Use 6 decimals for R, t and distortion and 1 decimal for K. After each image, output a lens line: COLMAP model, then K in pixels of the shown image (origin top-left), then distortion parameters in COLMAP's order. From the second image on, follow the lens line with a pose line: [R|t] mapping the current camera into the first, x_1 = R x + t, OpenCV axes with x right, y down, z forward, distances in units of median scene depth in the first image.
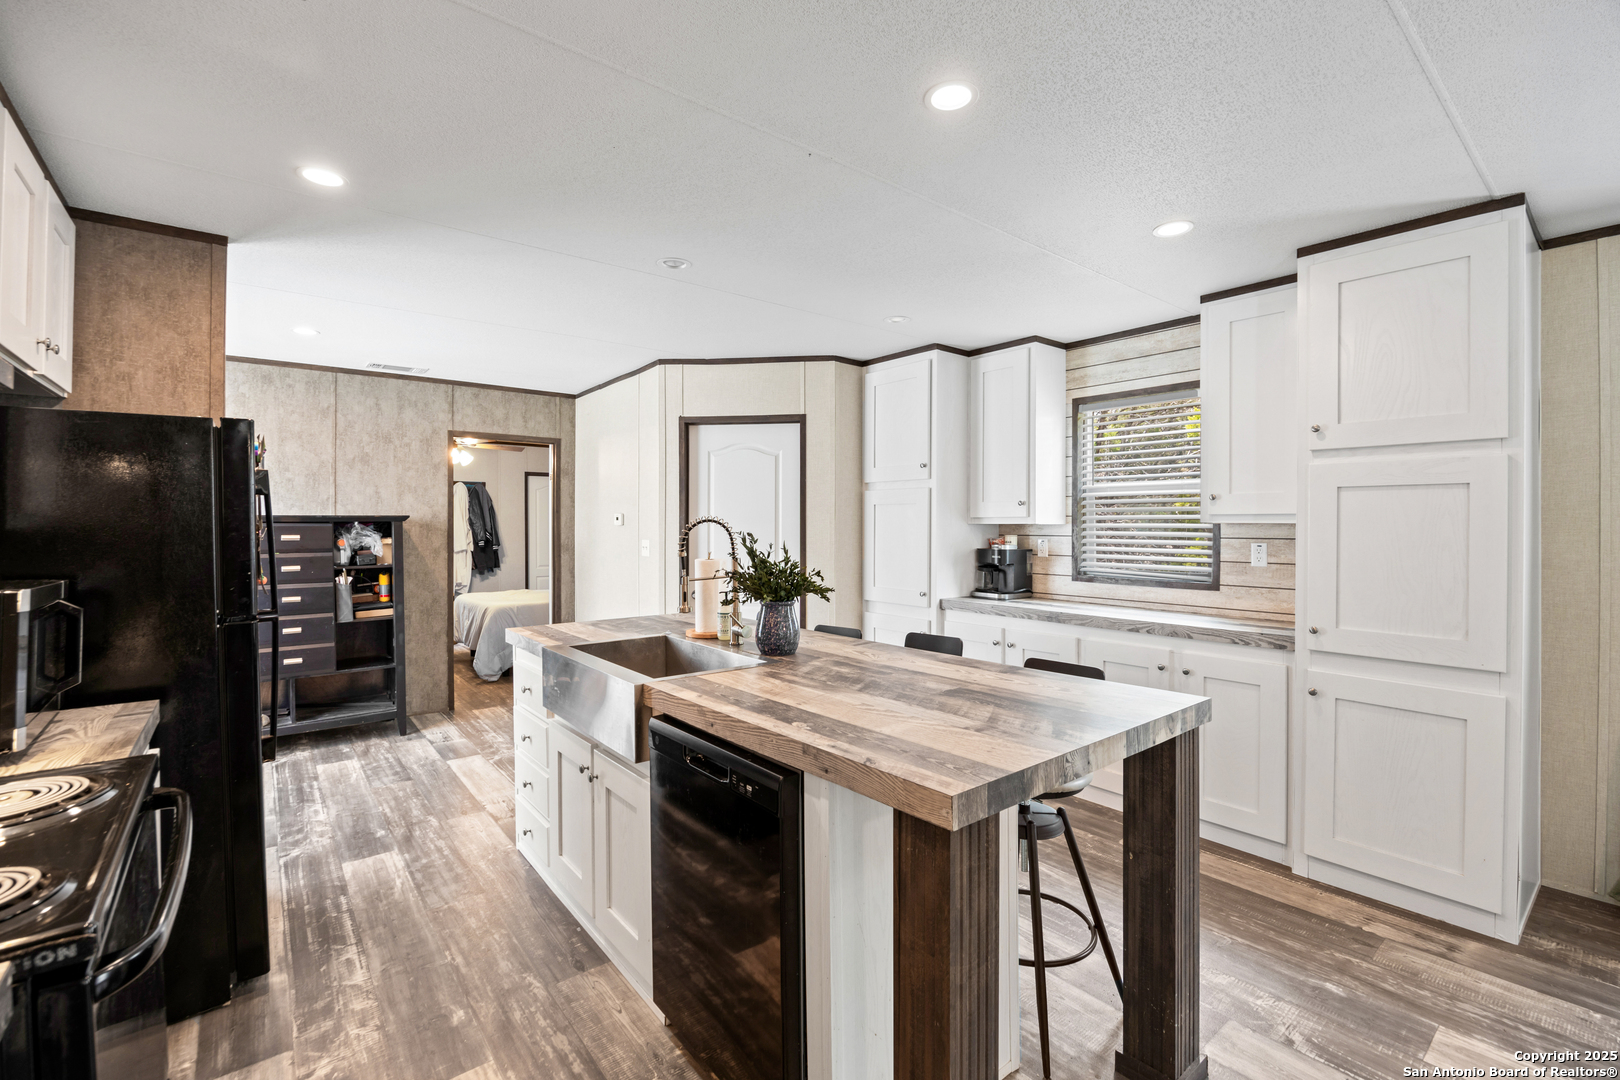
lens RADIAL K [[712.7, 0, 838.9], [0, 712.7, 531.0], [0, 0, 1]] dist [-0.032862, 0.000688]
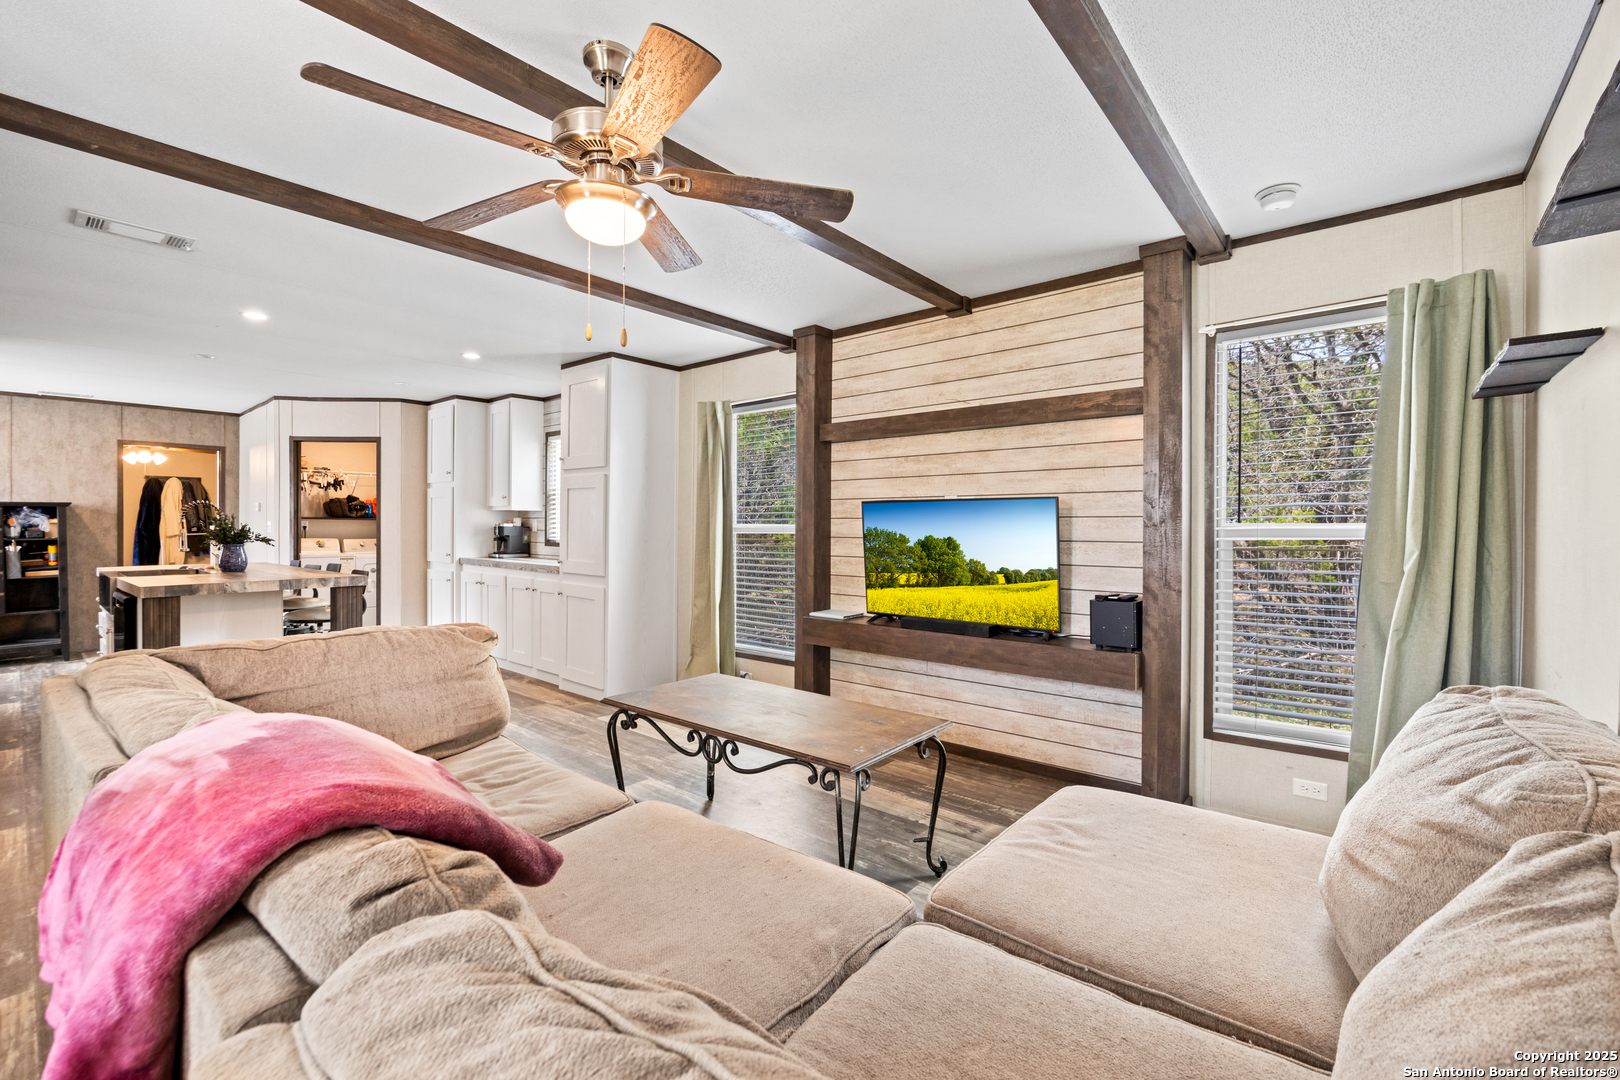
lens RADIAL K [[688.9, 0, 838.9], [0, 688.9, 532.4], [0, 0, 1]] dist [-0.017809, -0.000408]
pose [[0.981180, 0.000933, 0.193092, 0.601143], [-0.001894, 0.999987, 0.004792, 0.027124], [-0.193085, -0.005067, 0.981169, -0.576945]]
